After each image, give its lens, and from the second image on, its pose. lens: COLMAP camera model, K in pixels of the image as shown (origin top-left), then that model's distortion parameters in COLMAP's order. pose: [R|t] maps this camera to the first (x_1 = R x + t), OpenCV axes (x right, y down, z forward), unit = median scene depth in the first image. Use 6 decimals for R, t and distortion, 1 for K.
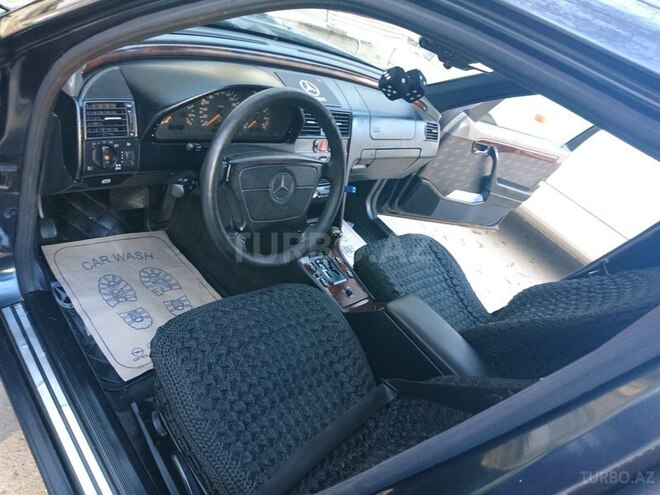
lens RADIAL K [[404.4, 0, 330.0], [0, 404.4, 247.5], [0, 0, 1]] dist [0.003352, 0.000375]
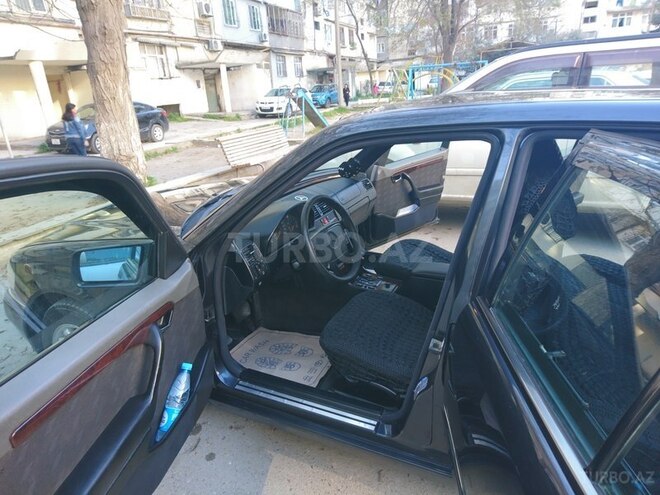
lens RADIAL K [[404.4, 0, 330.0], [0, 404.4, 247.5], [0, 0, 1]] dist [0.003352, 0.000375]
pose [[0.832285, -0.532808, 0.153029, -0.197707], [0.553612, 0.813103, -0.179935, 0.095314], [-0.028558, 0.234476, 0.971702, -0.383108]]
